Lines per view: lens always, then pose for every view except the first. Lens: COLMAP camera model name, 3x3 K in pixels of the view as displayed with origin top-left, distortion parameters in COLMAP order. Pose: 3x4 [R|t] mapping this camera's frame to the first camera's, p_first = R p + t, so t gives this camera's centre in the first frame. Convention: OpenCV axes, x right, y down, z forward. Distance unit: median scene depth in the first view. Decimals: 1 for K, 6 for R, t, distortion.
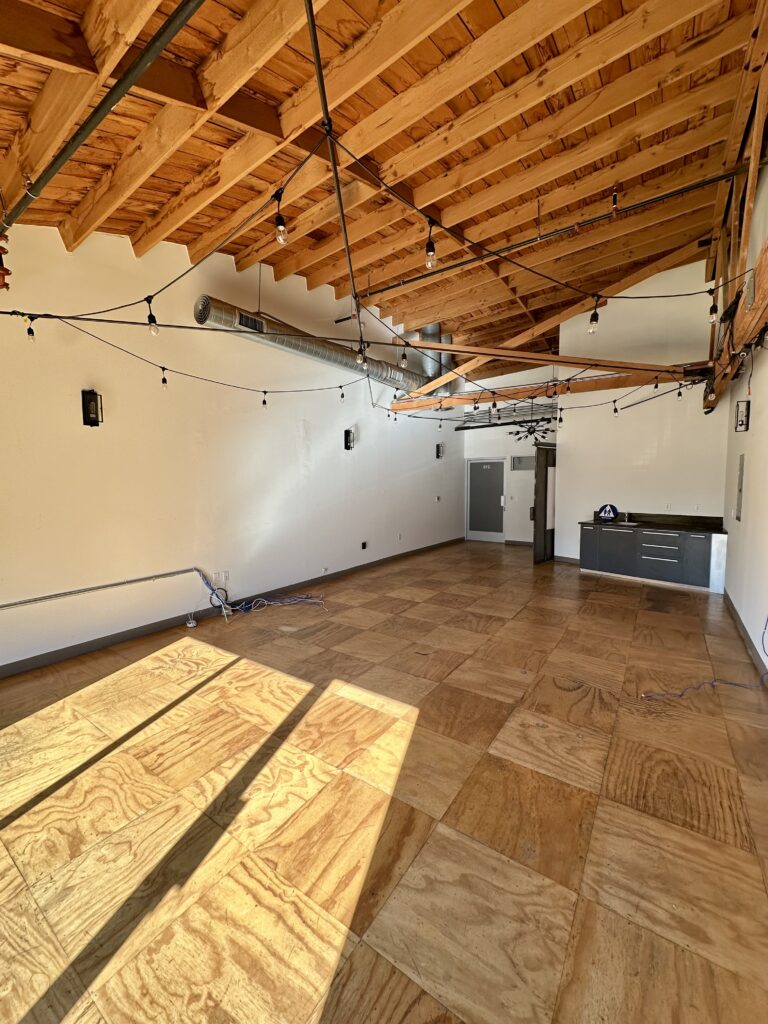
lens RADIAL K [[406.9, 0, 384.7], [0, 406.9, 510.4], [0, 0, 1]] dist [-0.002708, 0.000567]
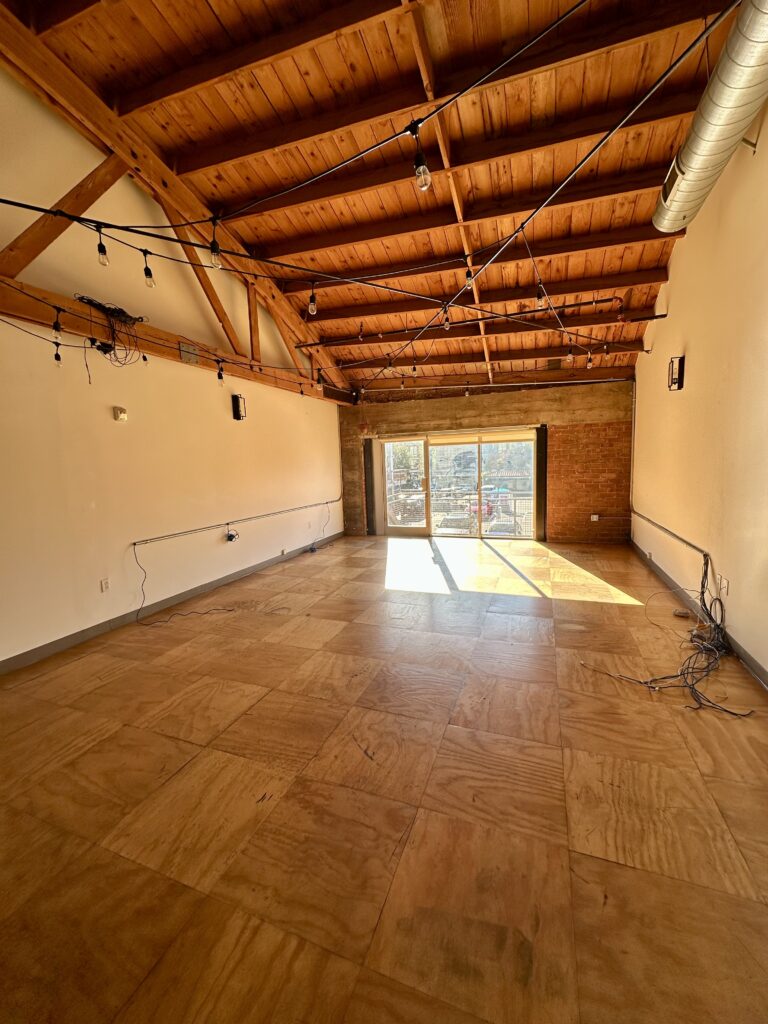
lens RADIAL K [[406.9, 0, 384.7], [0, 406.9, 510.4], [0, 0, 1]] dist [-0.002708, 0.000567]
pose [[-0.971576, 0.069961, -0.226155, 0.376243], [0.027388, 0.982137, 0.186162, -0.123812], [0.235139, 0.174676, -0.956137, 2.168025]]
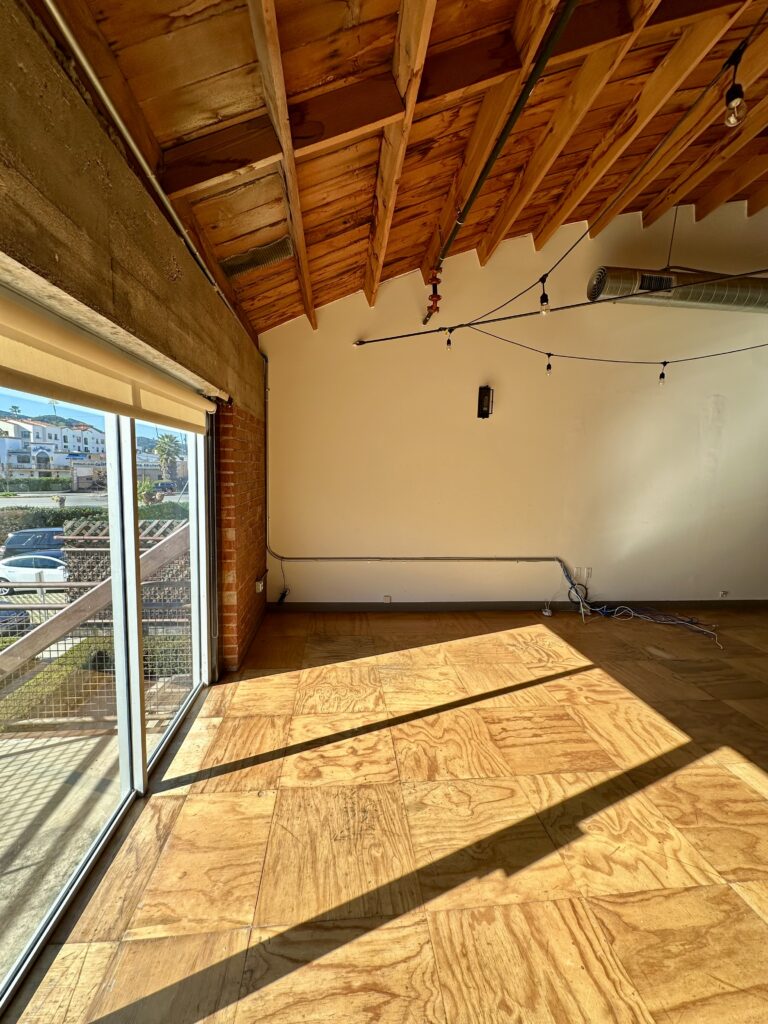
lens RADIAL K [[406.9, 0, 384.7], [0, 406.9, 510.4], [0, 0, 1]] dist [-0.002708, 0.000567]
pose [[0.656623, 0.105403, -0.746818, -0.025577], [-0.089047, 0.994095, 0.062010, 0.005301], [0.748944, 0.025785, 0.662132, 0.048935]]
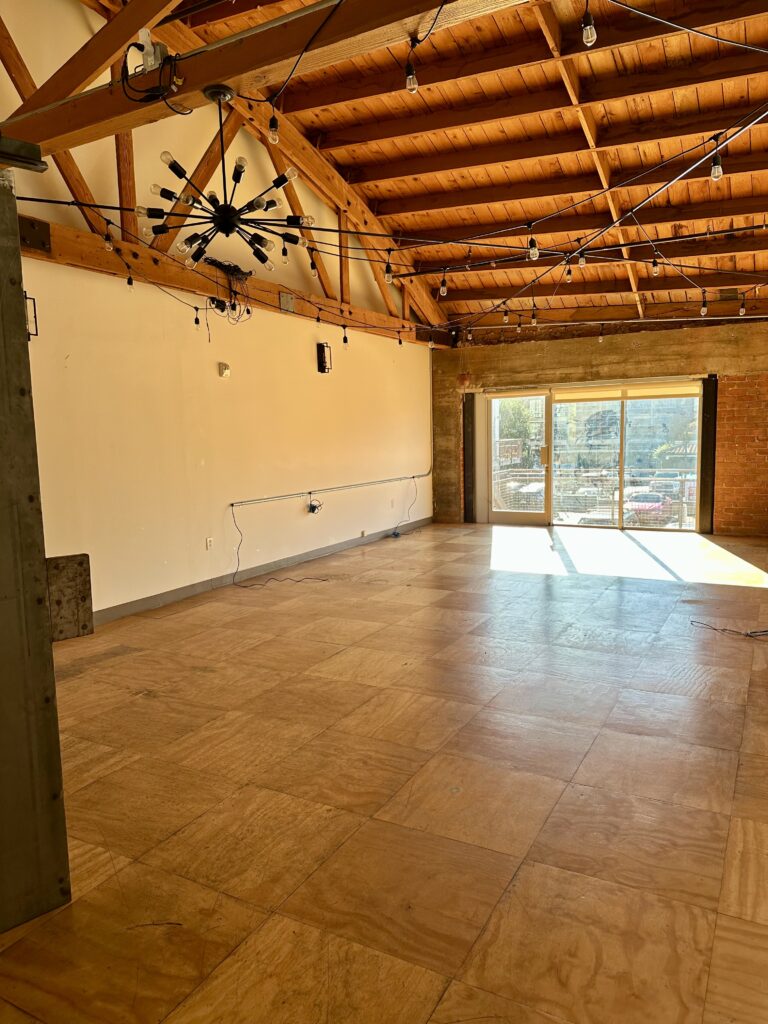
lens RADIAL K [[711.4, 0, 384.8], [0, 711.4, 518.7], [0, 0, 1]] dist [0.126790, -0.198754]
pose [[-0.994535, 0.043736, -0.094798, 0.592810], [0.024796, 0.980993, 0.192453, -0.166958], [0.101414, 0.189051, -0.976716, 2.917689]]
